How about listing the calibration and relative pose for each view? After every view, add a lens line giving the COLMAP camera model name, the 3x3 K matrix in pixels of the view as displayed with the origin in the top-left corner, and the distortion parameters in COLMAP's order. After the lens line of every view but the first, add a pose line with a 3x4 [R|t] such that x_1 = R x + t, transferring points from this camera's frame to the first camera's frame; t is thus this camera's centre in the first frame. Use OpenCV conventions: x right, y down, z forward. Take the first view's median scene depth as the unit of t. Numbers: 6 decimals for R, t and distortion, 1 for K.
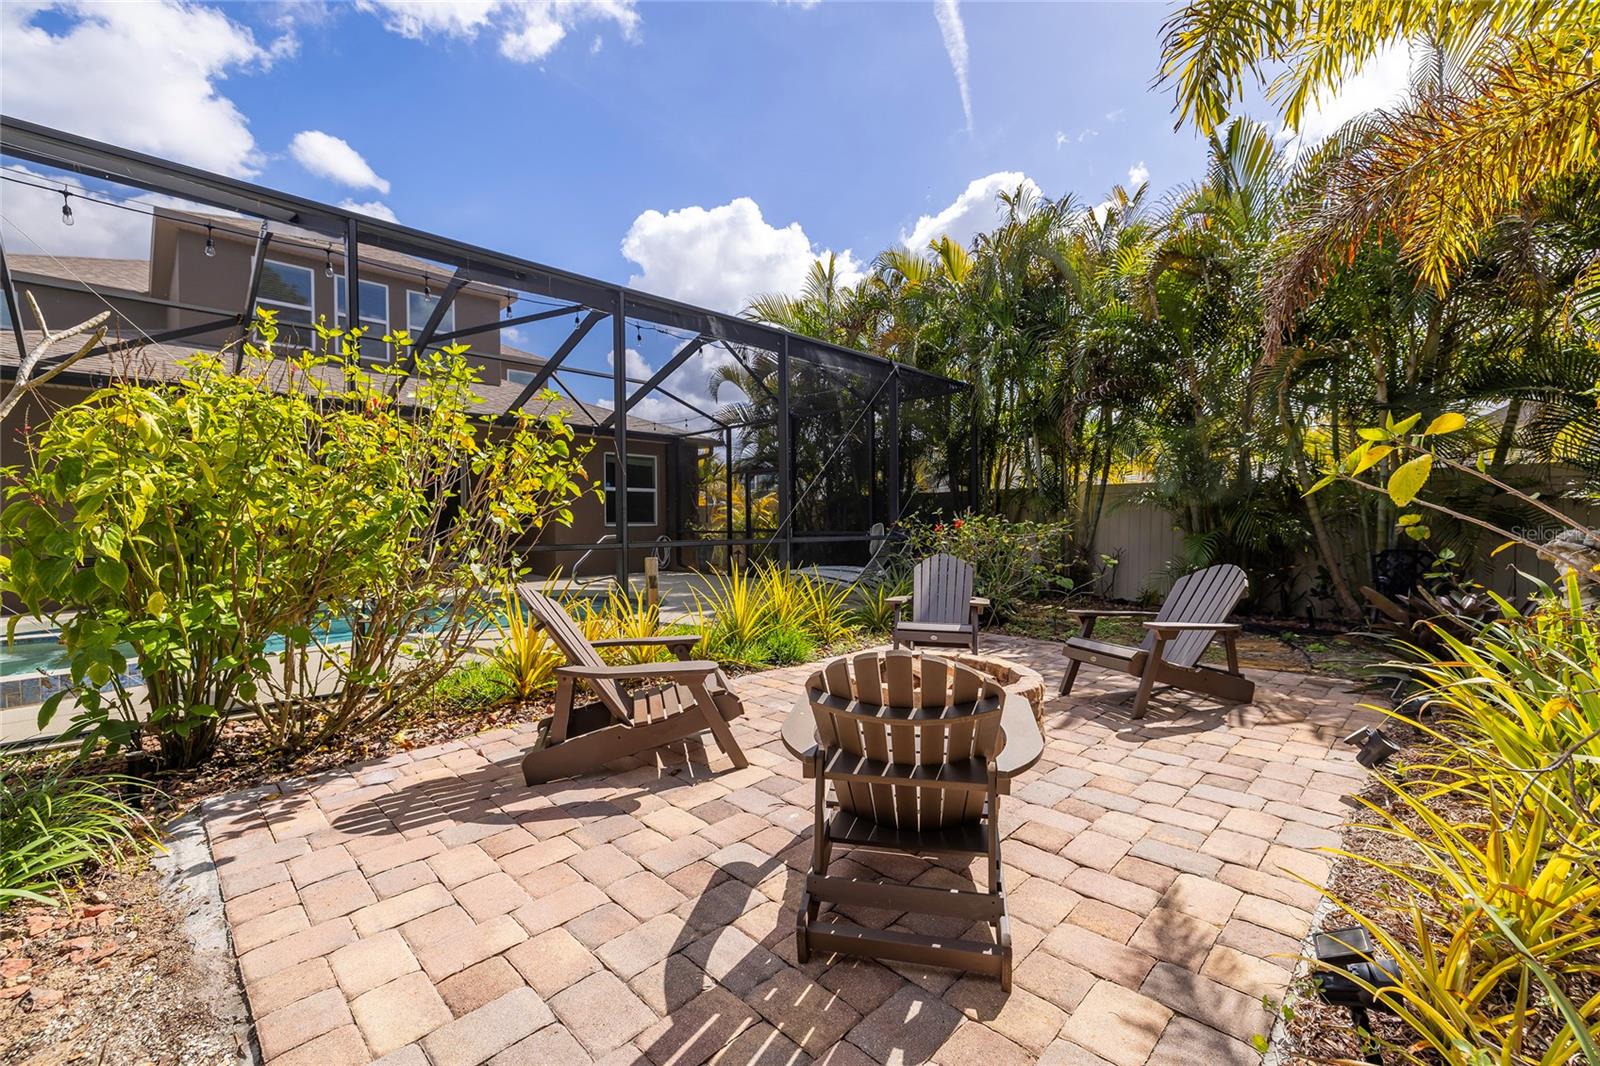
lens RADIAL K [[663.1, 0, 808.8], [0, 663.1, 524.3], [0, 0, 1]] dist [0.001481, -0.000212]
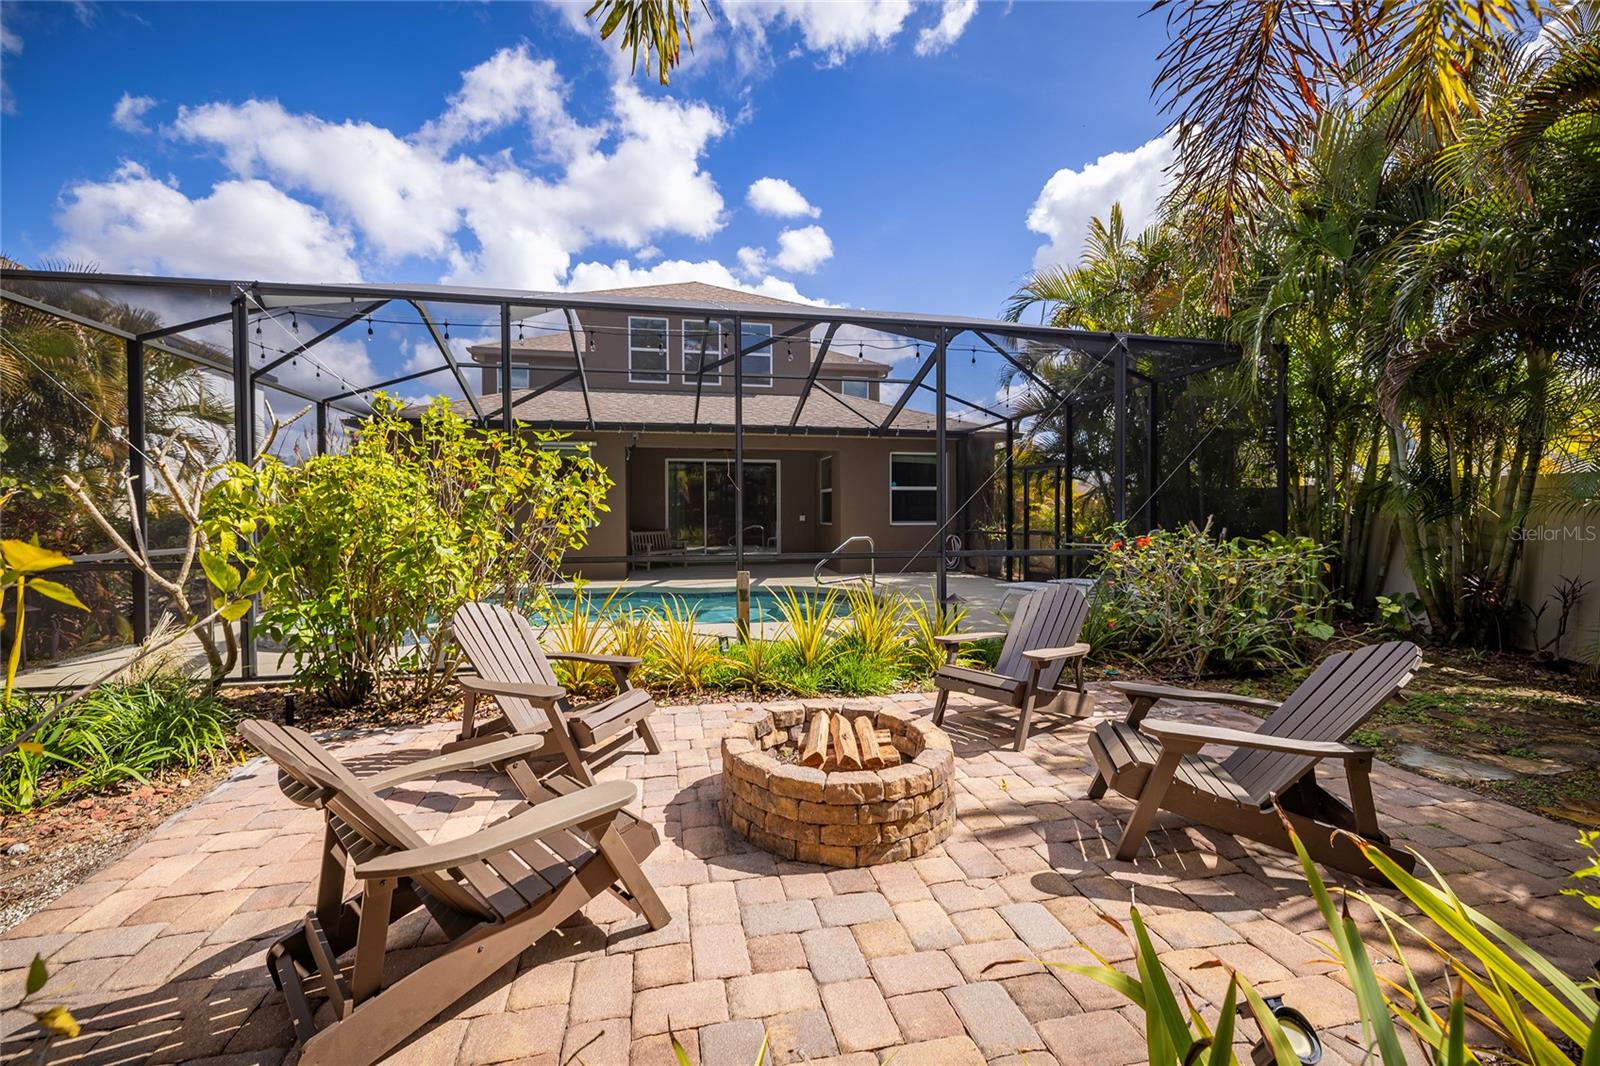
lens RADIAL K [[685.5, 0, 805.3], [0, 685.5, 534.5], [0, 0, 1]] dist [-0.002475, 0.002102]
pose [[0.833876, 0.025658, -0.551355, 0.198991], [-0.007709, 0.999363, 0.034848, -0.021945], [0.551898, -0.024808, 0.833543, 0.077637]]
